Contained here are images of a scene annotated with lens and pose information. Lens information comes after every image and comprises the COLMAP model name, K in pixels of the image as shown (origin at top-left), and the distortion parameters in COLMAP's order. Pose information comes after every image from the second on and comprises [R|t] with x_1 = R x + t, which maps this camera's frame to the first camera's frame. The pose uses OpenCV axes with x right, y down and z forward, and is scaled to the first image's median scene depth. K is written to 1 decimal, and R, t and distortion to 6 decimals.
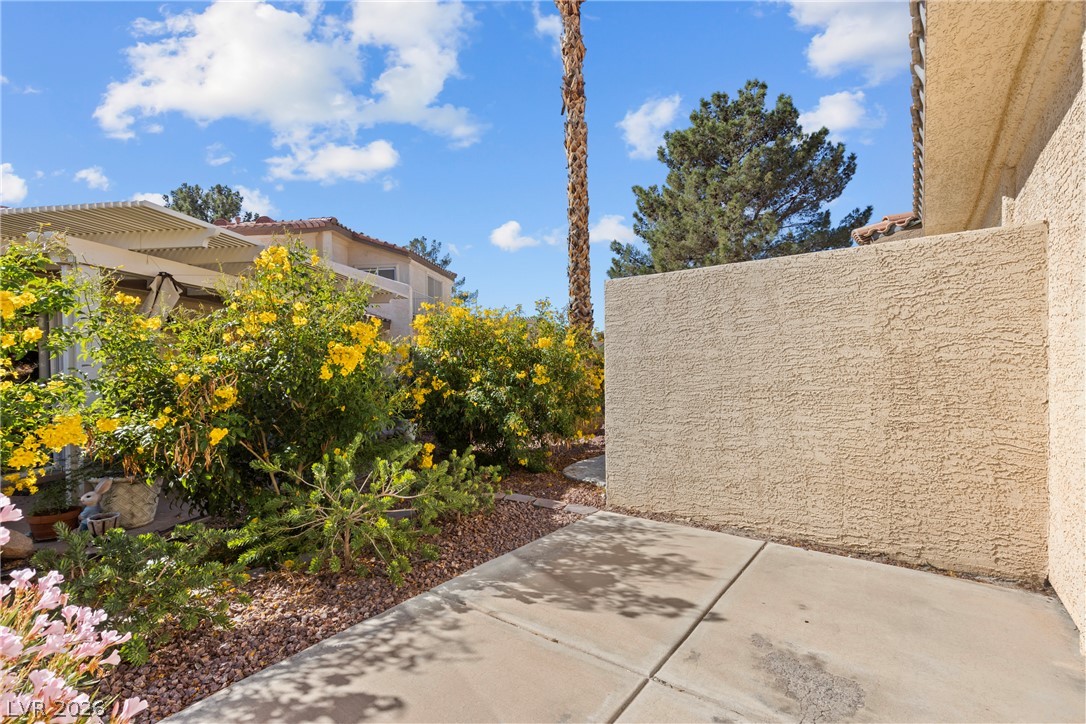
lens RADIAL K [[489.5, 0, 551.1], [0, 489.5, 367.6], [0, 0, 1]] dist [0.008475, -0.000562]
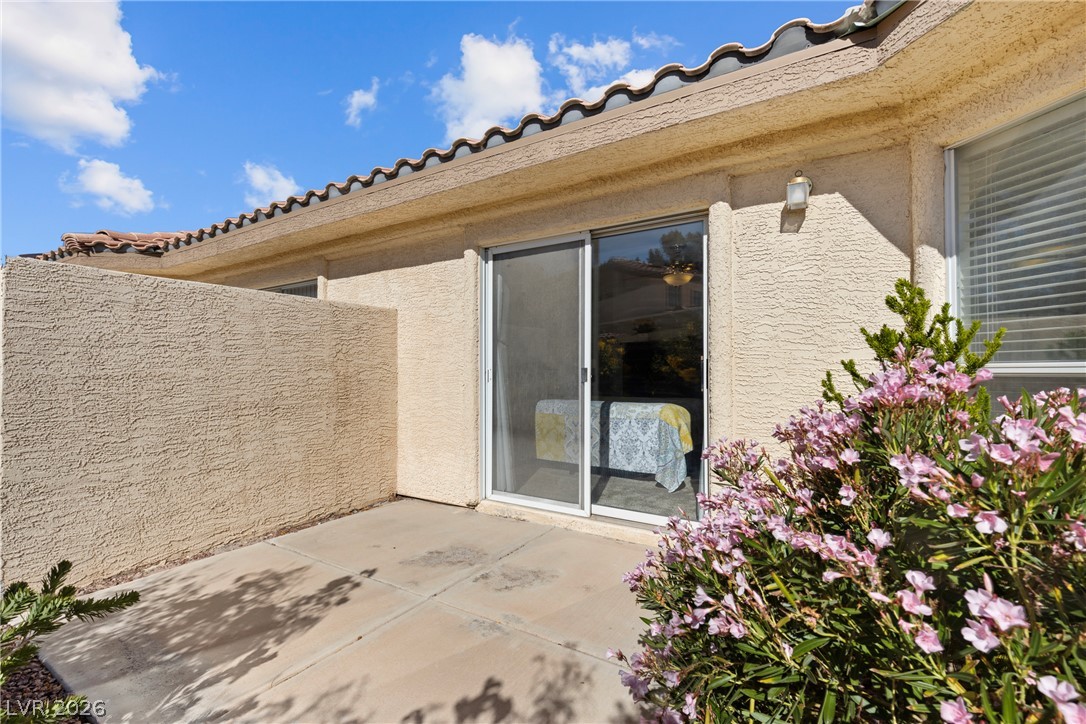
lens RADIAL K [[489.5, 0, 551.1], [0, 489.5, 367.6], [0, 0, 1]] dist [0.008475, -0.000562]
pose [[-0.099243, 0.025263, 0.994742, -0.754657], [0.014806, 0.999604, -0.023909, -0.007034], [-0.994953, 0.012356, -0.099578, 0.447027]]
